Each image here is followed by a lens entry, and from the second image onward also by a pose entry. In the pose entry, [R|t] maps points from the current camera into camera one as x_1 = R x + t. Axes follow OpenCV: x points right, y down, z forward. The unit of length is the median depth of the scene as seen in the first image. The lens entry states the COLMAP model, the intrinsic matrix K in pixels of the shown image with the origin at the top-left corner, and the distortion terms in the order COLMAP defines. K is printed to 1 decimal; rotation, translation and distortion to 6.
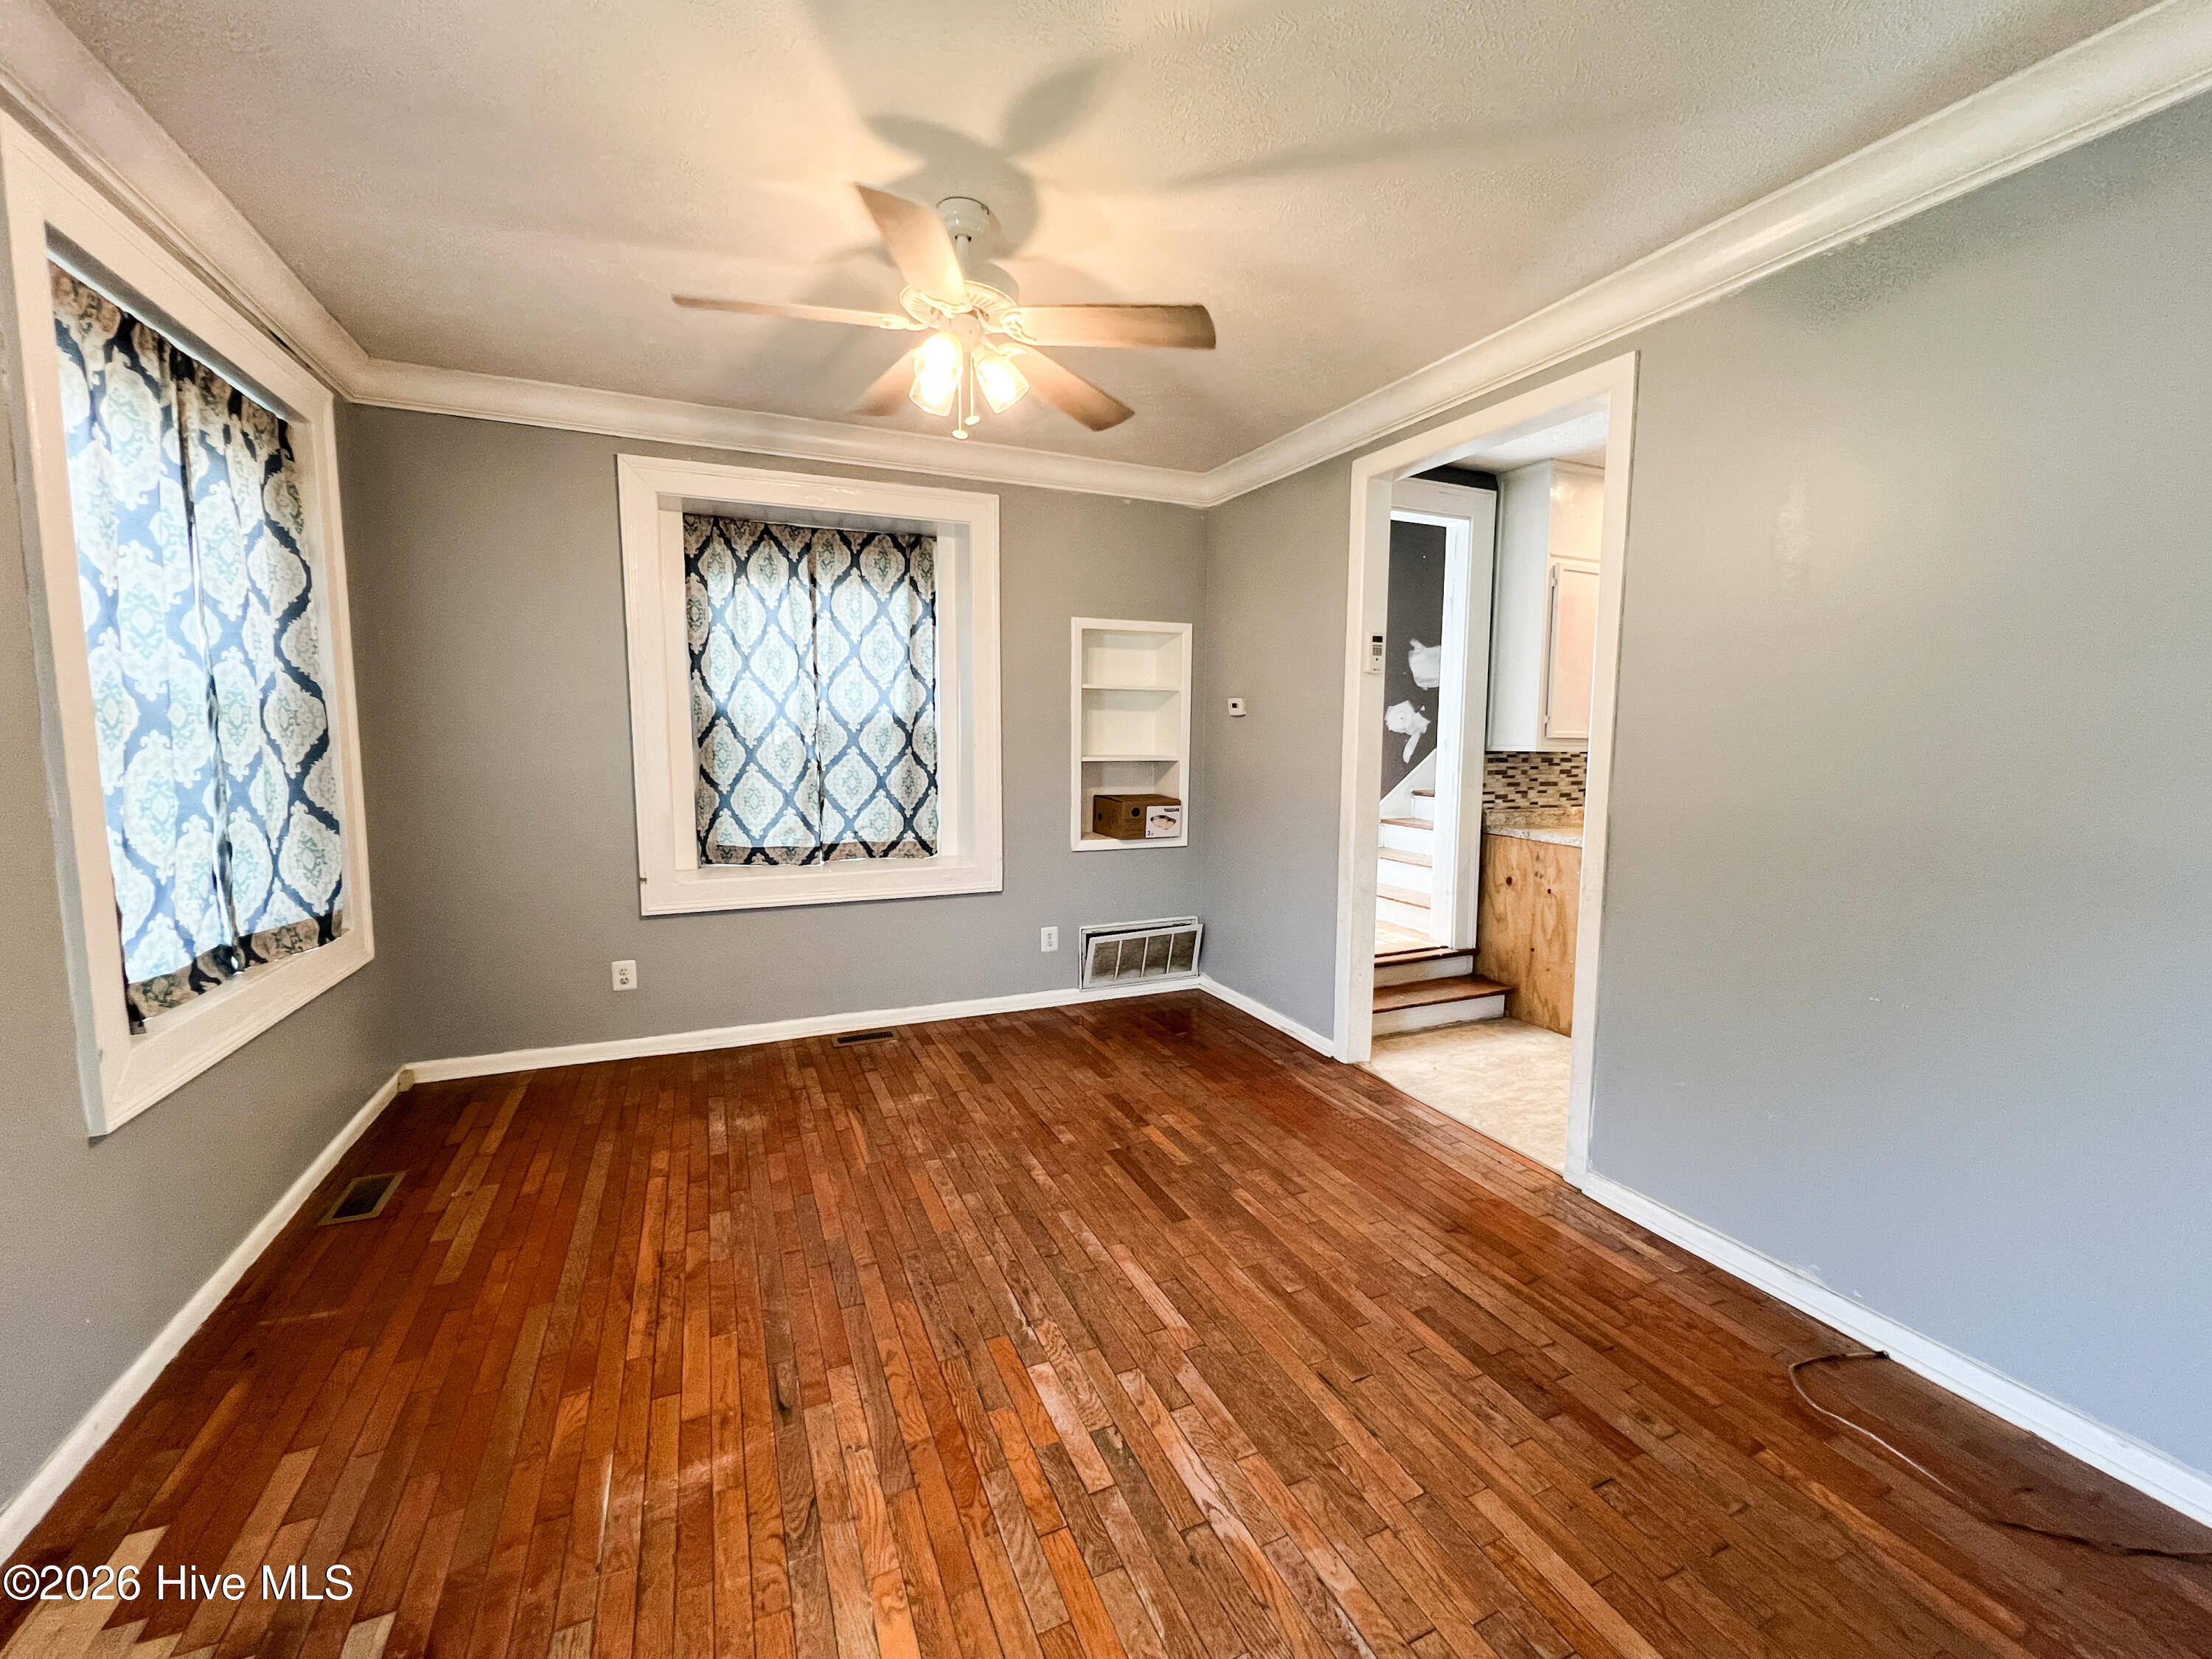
lens RADIAL K [[898.7, 0, 1099.4], [0, 898.7, 822.9], [0, 0, 1]] dist [-0.001505, -0.000134]
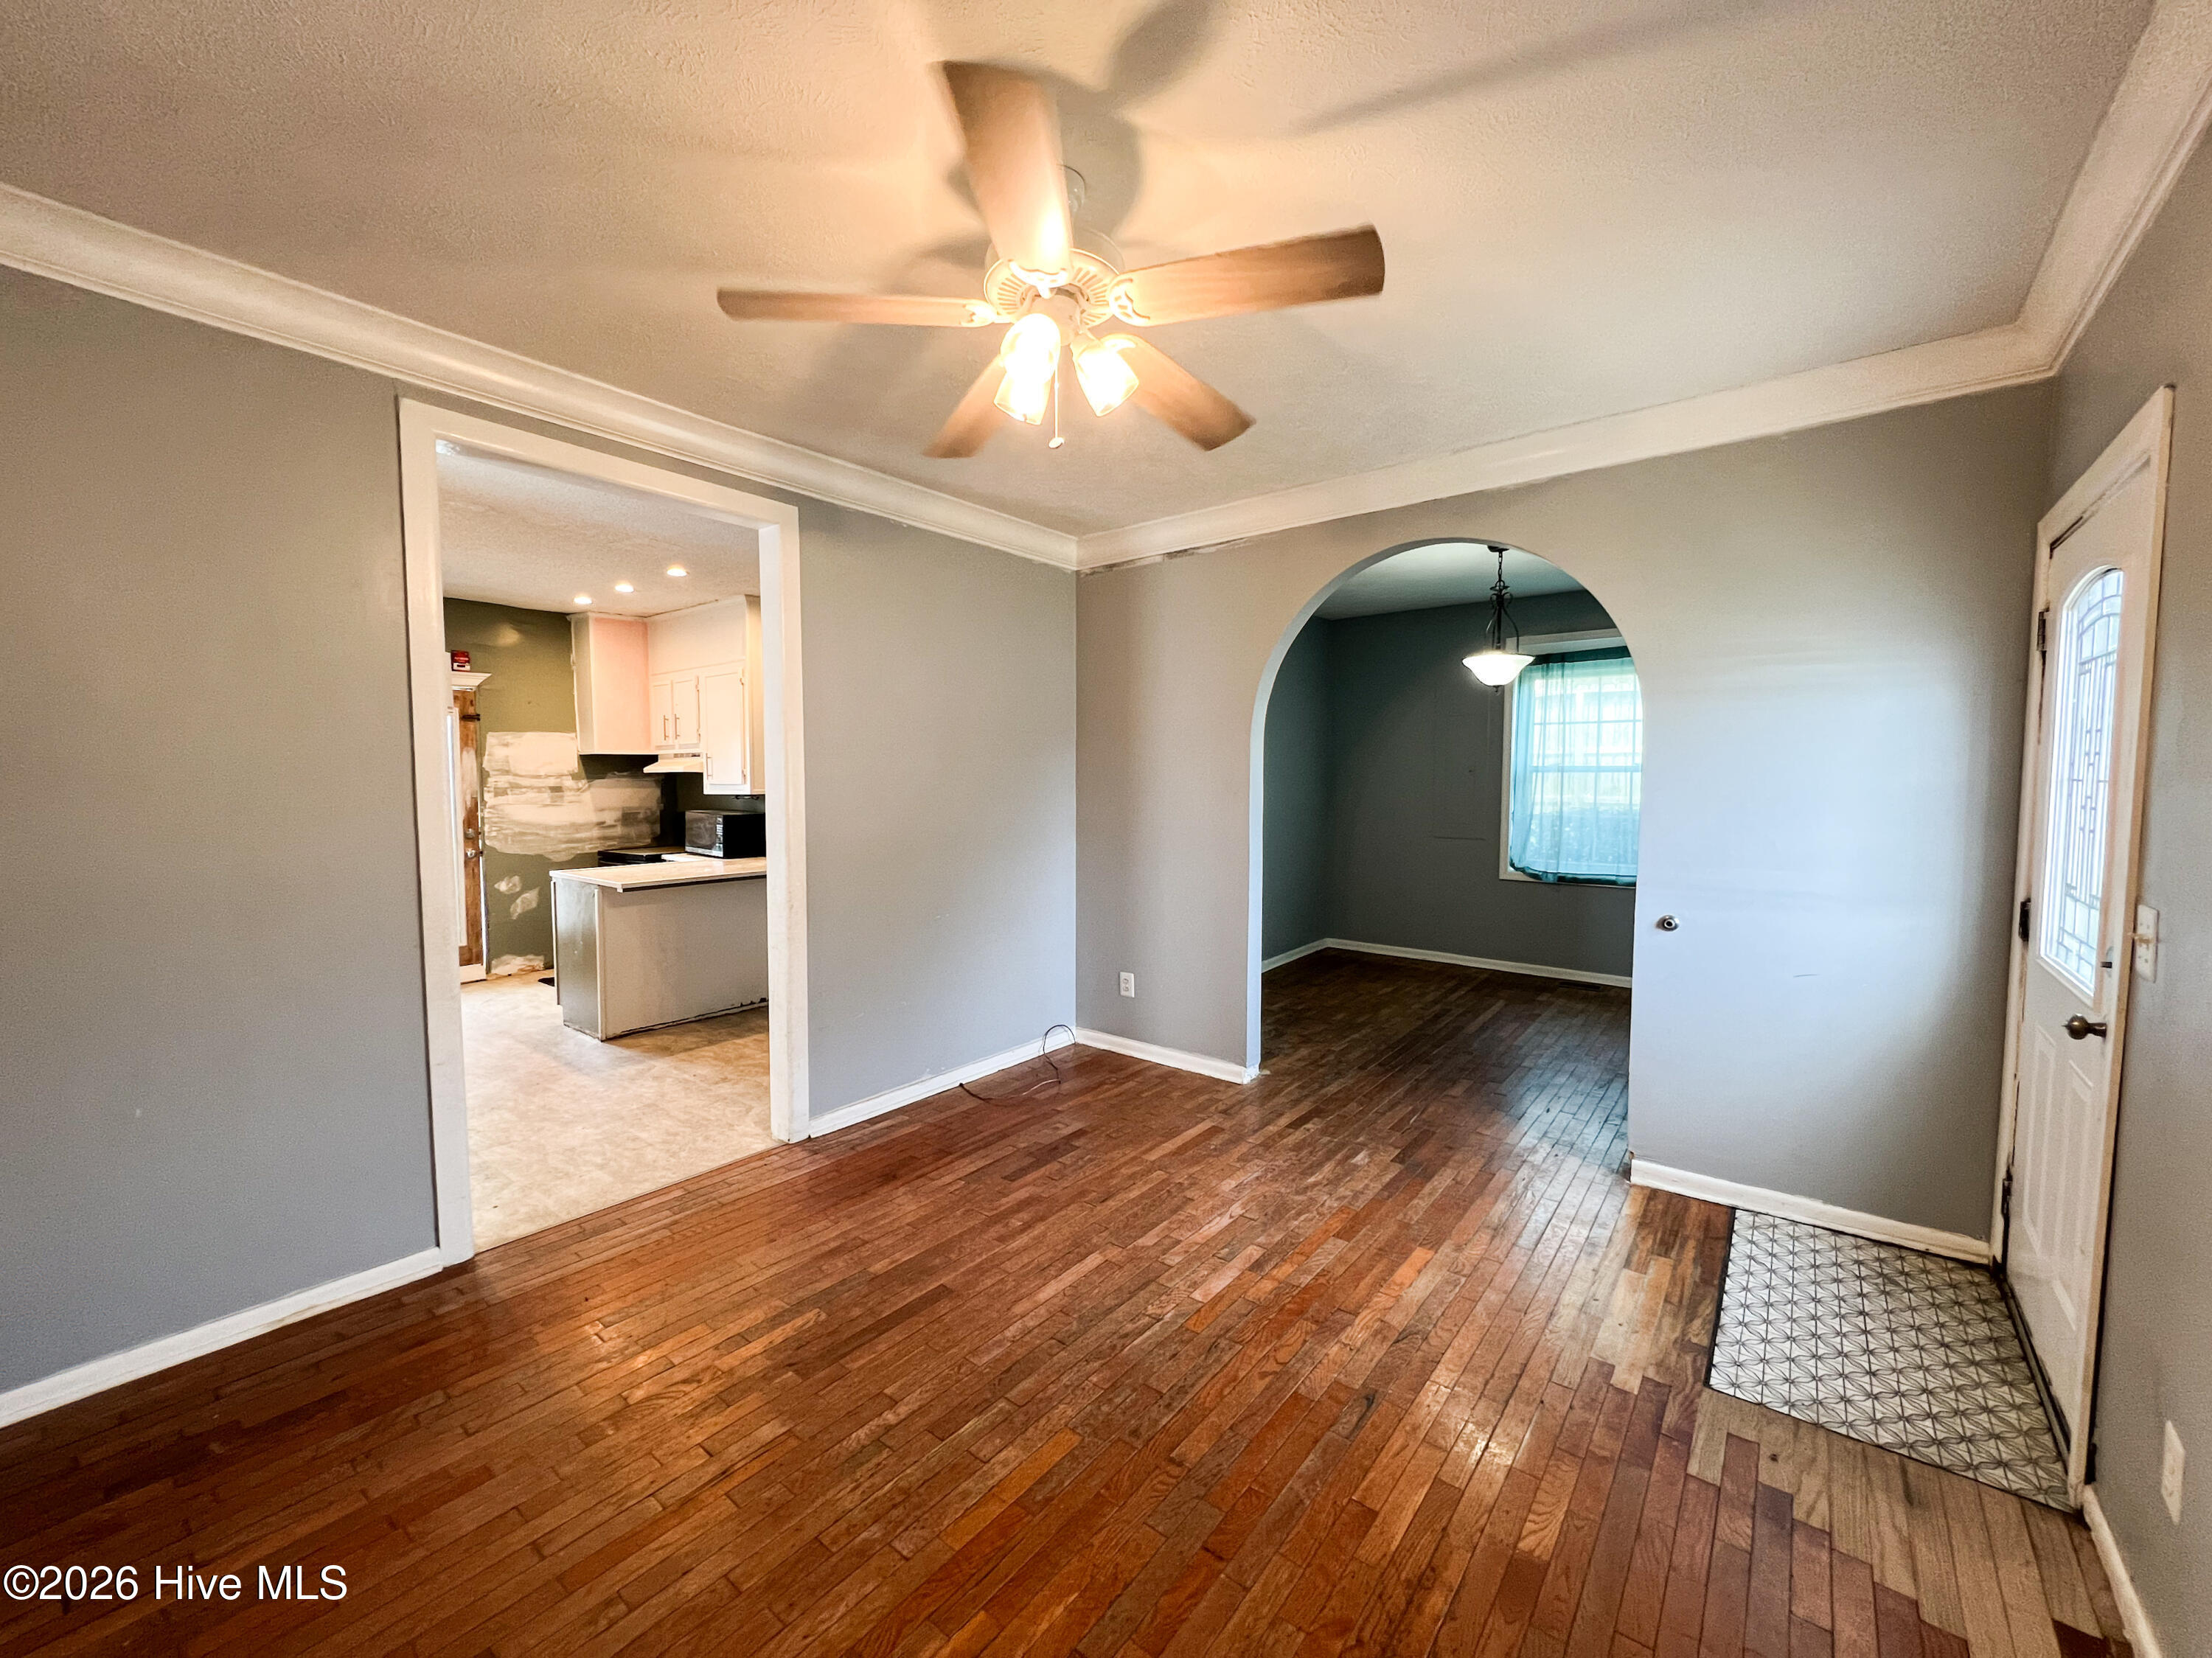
lens RADIAL K [[898.6, 0, 1098.9], [0, 898.6, 828.4], [0, 0, 1]] dist [-0.001505, -0.000134]
pose [[-0.466523, -0.061401, 0.882375, -0.951680], [0.087487, 0.989493, 0.115110, -0.178400], [-0.880172, 0.130898, -0.456250, 1.432346]]
